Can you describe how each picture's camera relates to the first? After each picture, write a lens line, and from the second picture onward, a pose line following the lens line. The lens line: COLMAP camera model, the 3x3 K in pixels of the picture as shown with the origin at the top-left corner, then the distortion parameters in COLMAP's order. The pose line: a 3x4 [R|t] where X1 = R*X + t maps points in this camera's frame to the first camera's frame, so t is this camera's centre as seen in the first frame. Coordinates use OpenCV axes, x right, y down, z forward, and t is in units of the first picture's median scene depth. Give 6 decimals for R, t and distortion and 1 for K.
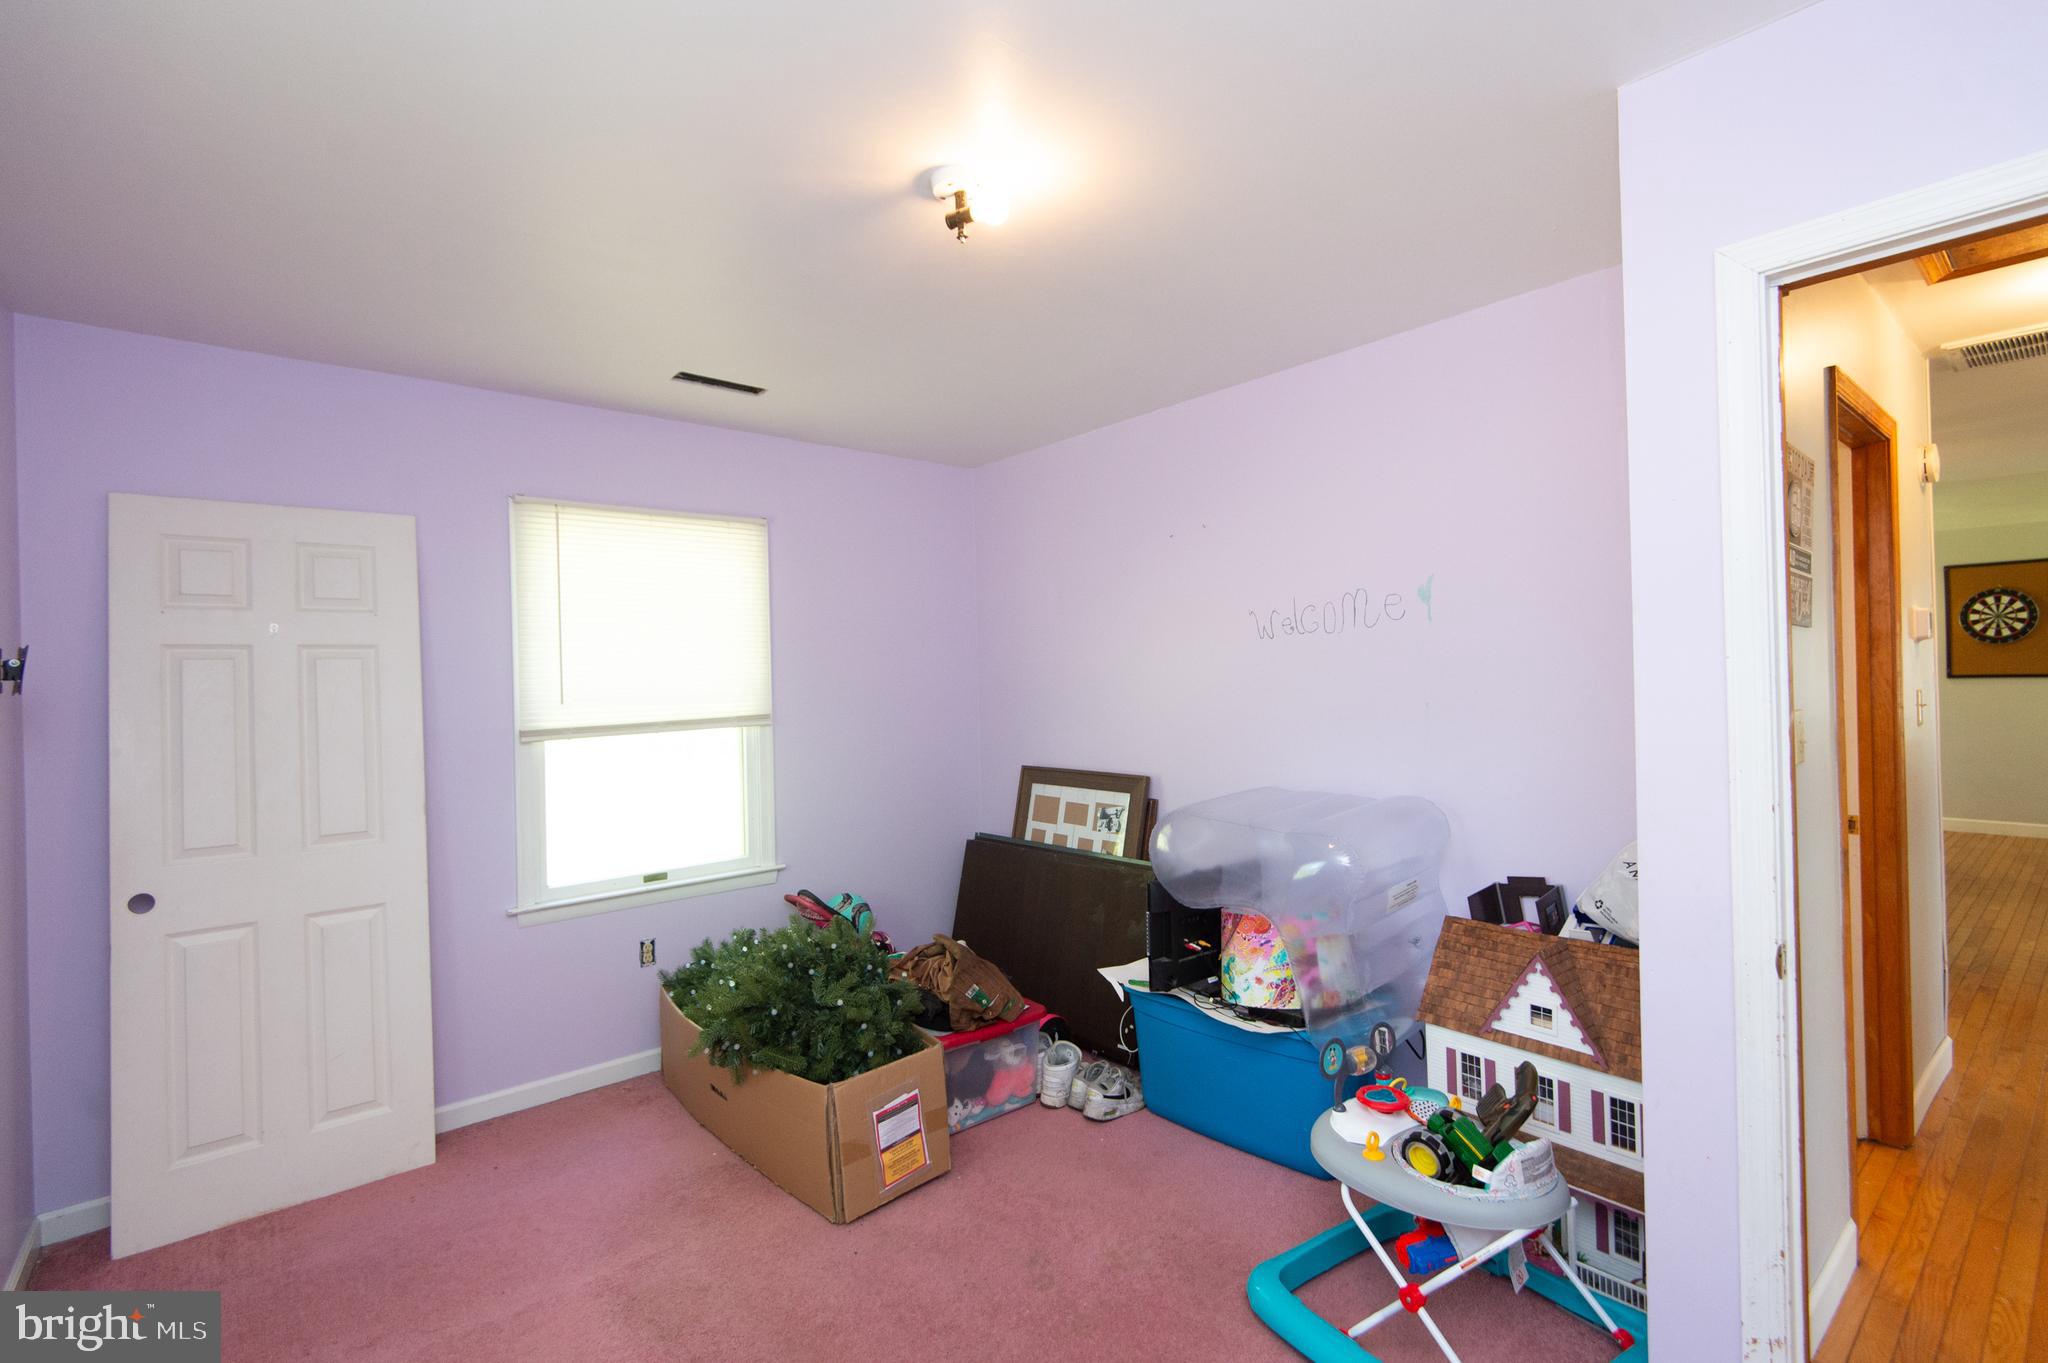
lens RADIAL K [[924.2, 0, 1028.2], [0, 924.2, 679.3], [0, 0, 1]] dist [0.000122, -0.000882]
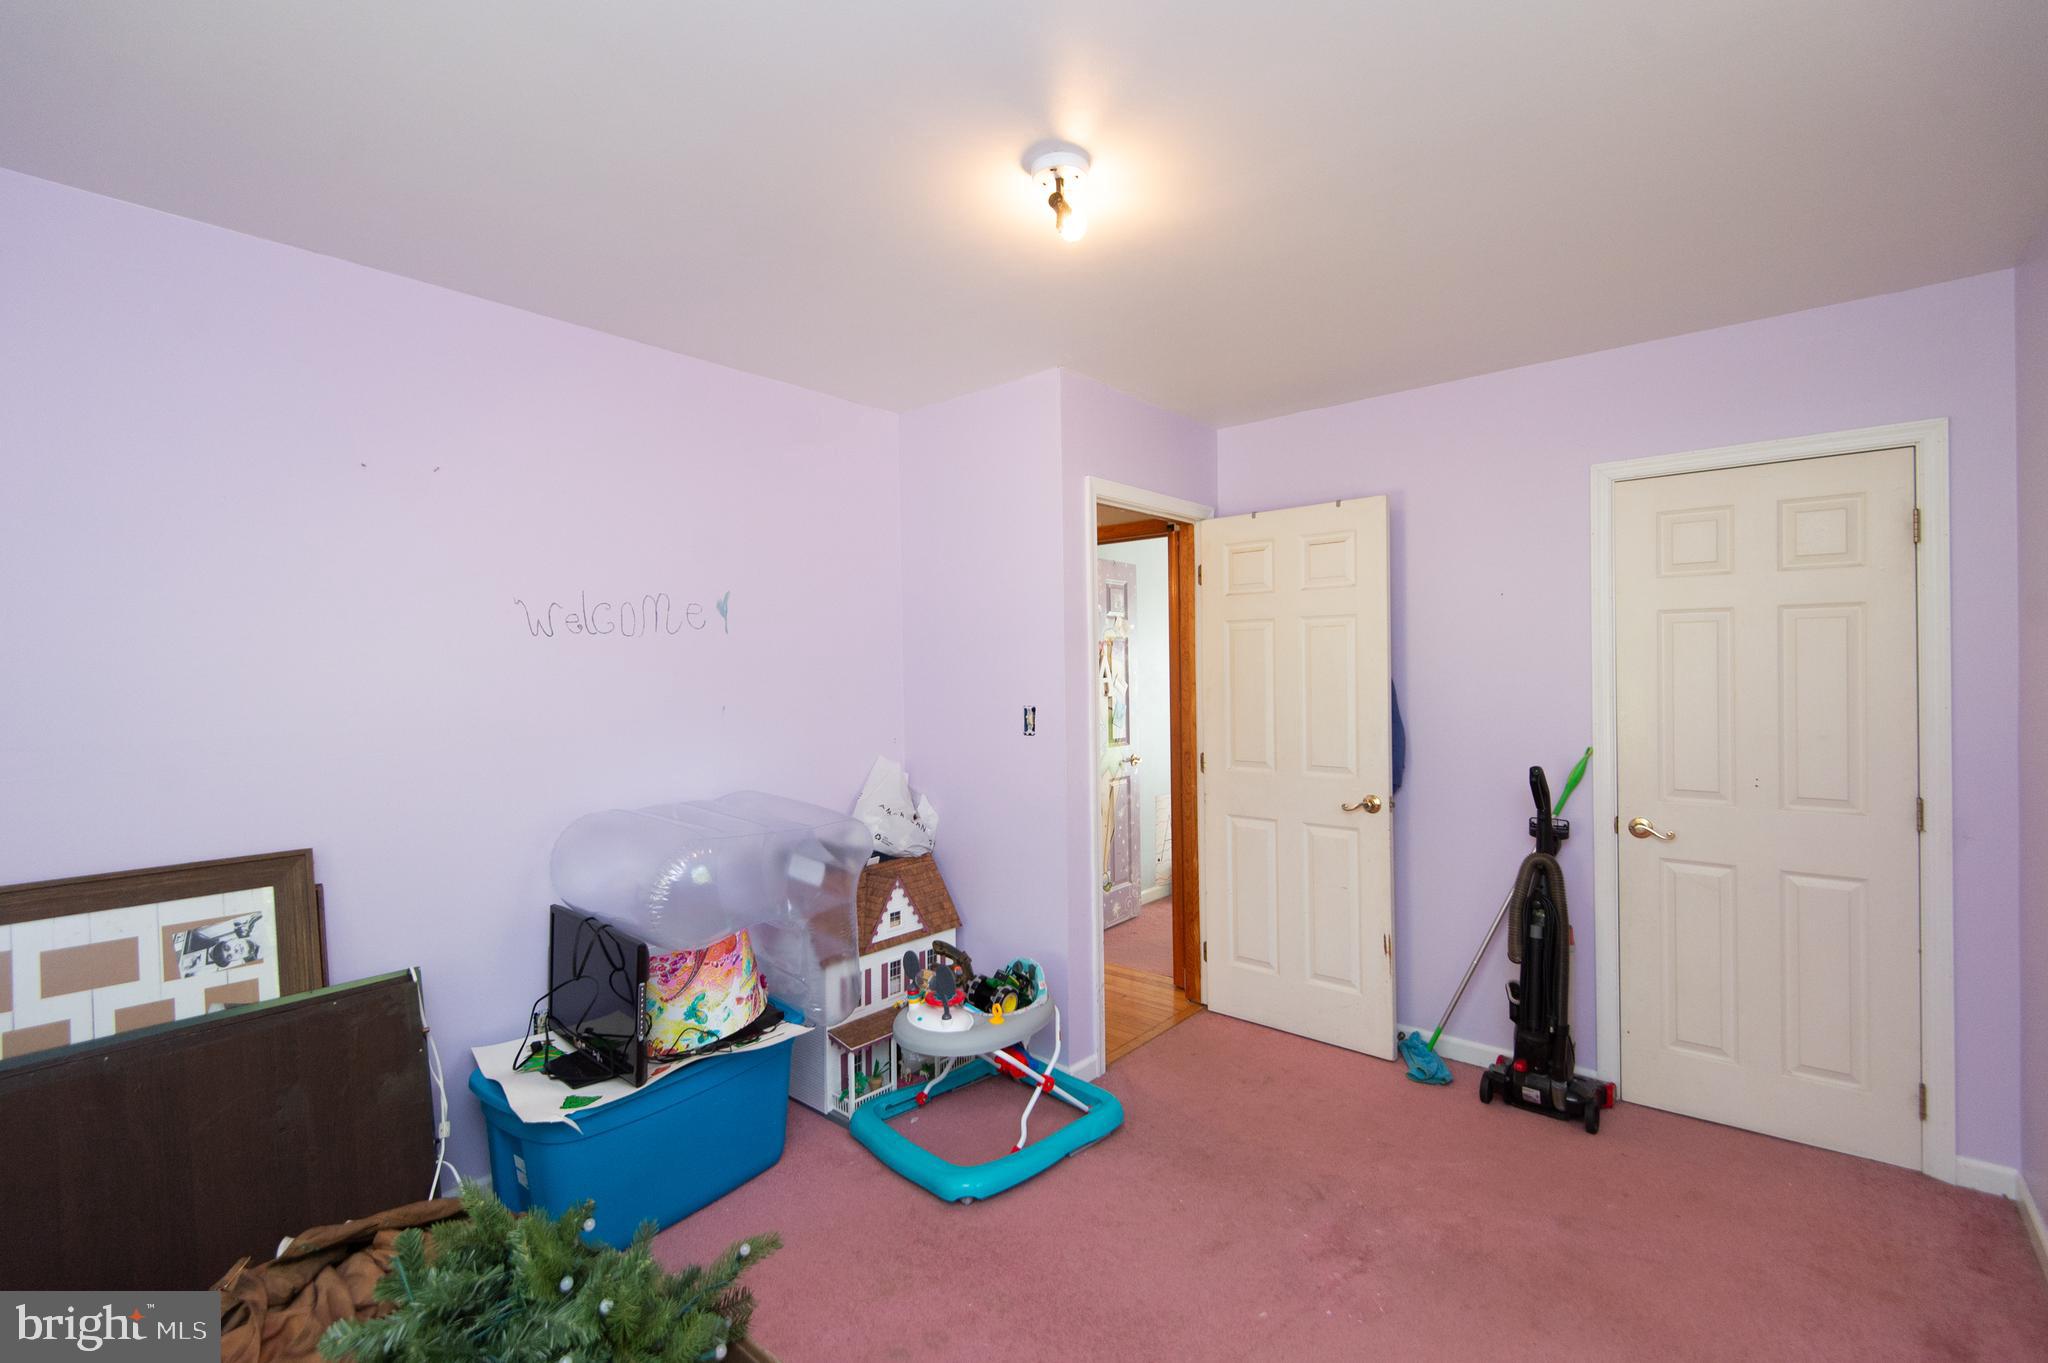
lens RADIAL K [[924.2, 0, 1028.2], [0, 924.2, 679.3], [0, 0, 1]] dist [0.000122, -0.000882]
pose [[-0.188936, 0.021788, 0.981748, -0.630497], [0.018396, 0.999657, -0.018645, 0.017224], [-0.981817, 0.014537, -0.189272, 0.748481]]
